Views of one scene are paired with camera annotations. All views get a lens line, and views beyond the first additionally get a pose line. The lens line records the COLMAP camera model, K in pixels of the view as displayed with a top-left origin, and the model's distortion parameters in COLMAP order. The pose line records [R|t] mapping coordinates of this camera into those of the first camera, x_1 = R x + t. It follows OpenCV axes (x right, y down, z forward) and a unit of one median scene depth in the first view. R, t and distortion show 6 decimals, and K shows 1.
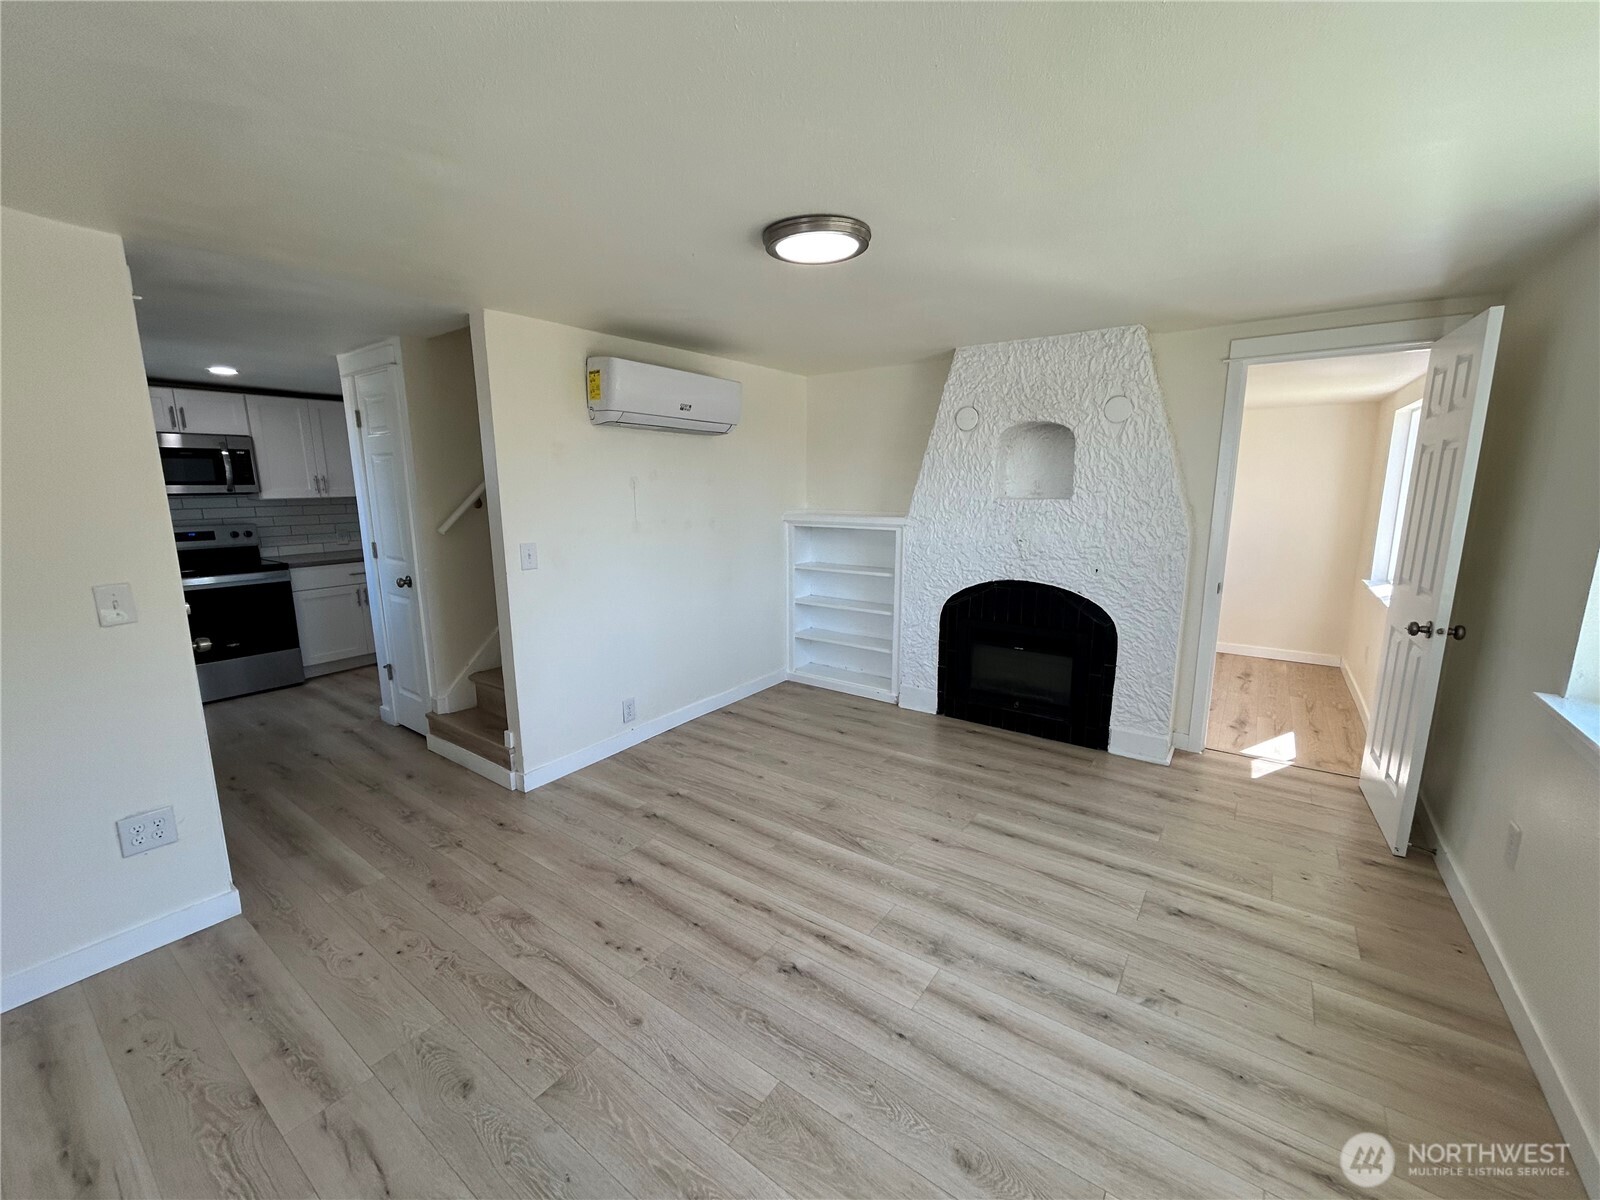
lens RADIAL K [[642.4, 0, 802.6], [0, 642.4, 598.4], [0, 0, 1]] dist [0.000432, 0.000345]
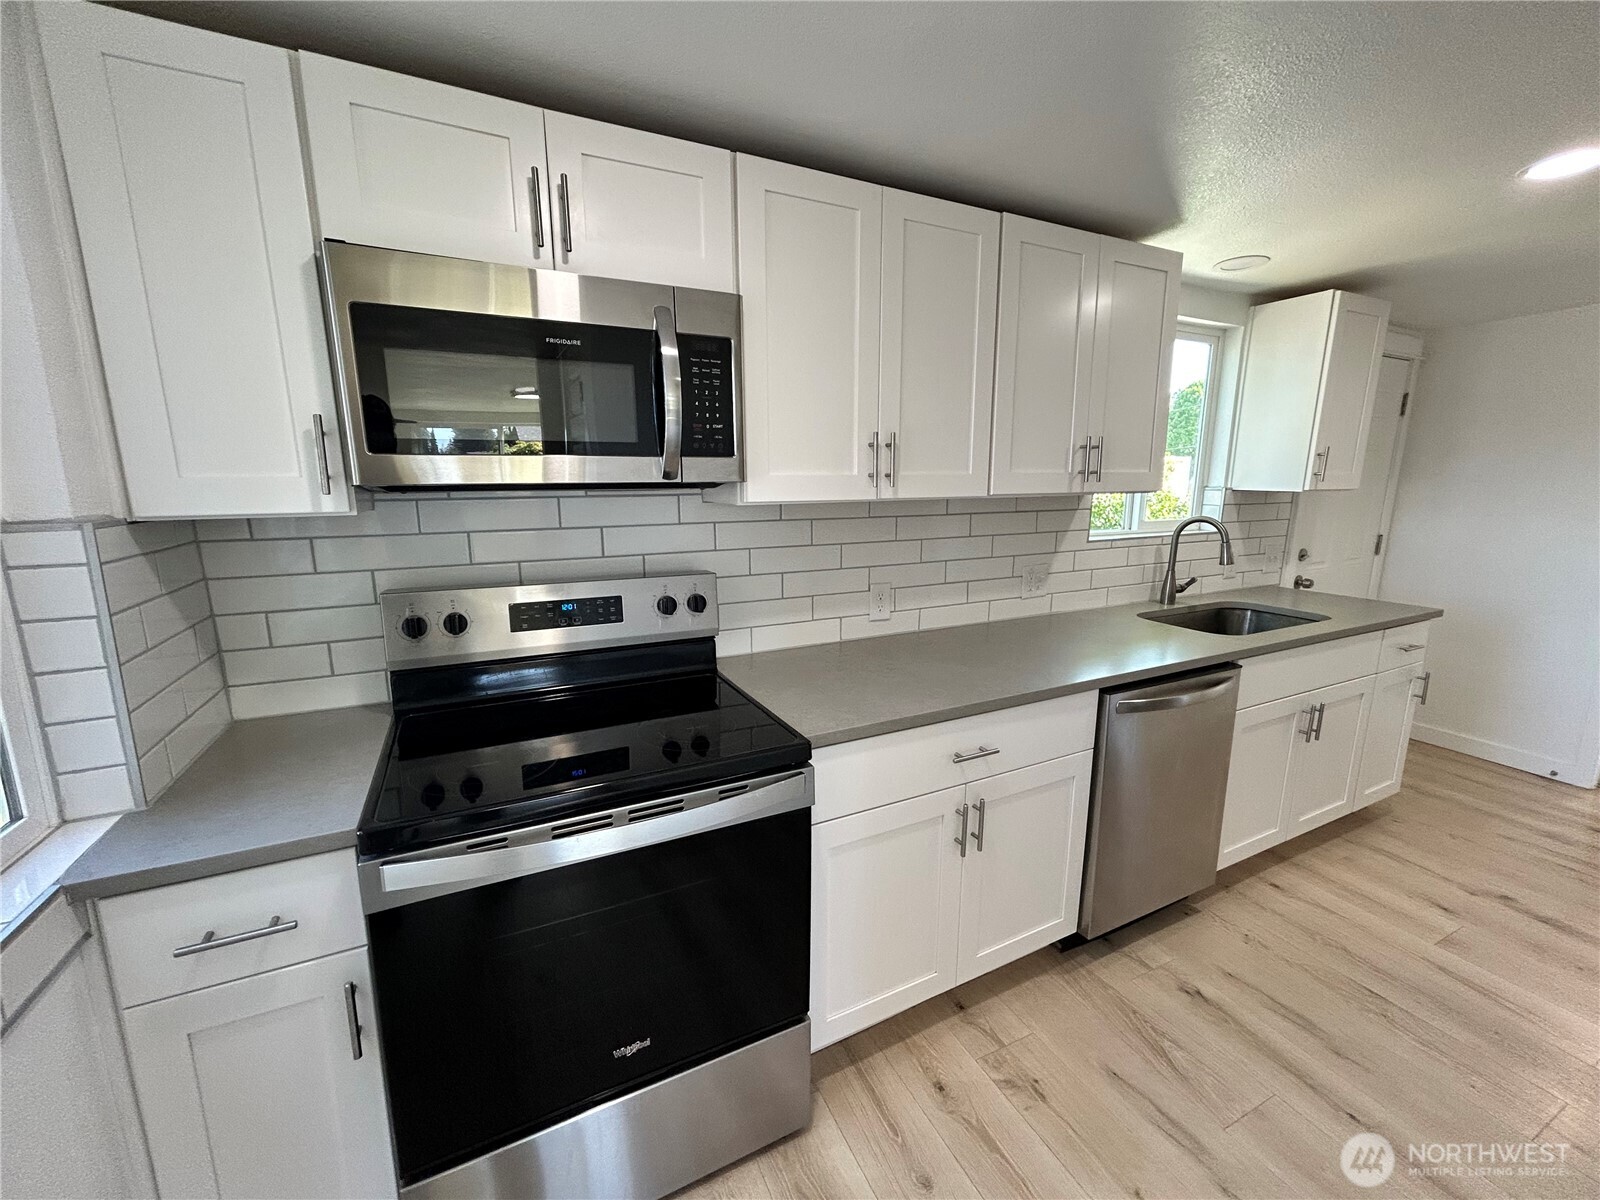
lens RADIAL K [[642.4, 0, 802.6], [0, 642.4, 598.4], [0, 0, 1]] dist [0.000432, 0.000345]
pose [[0.883717, 0.105509, -0.455974, -0.665897], [-0.093750, 0.994418, 0.048407, -0.126088], [0.458536, -0.000030, 0.888676, 0.731325]]
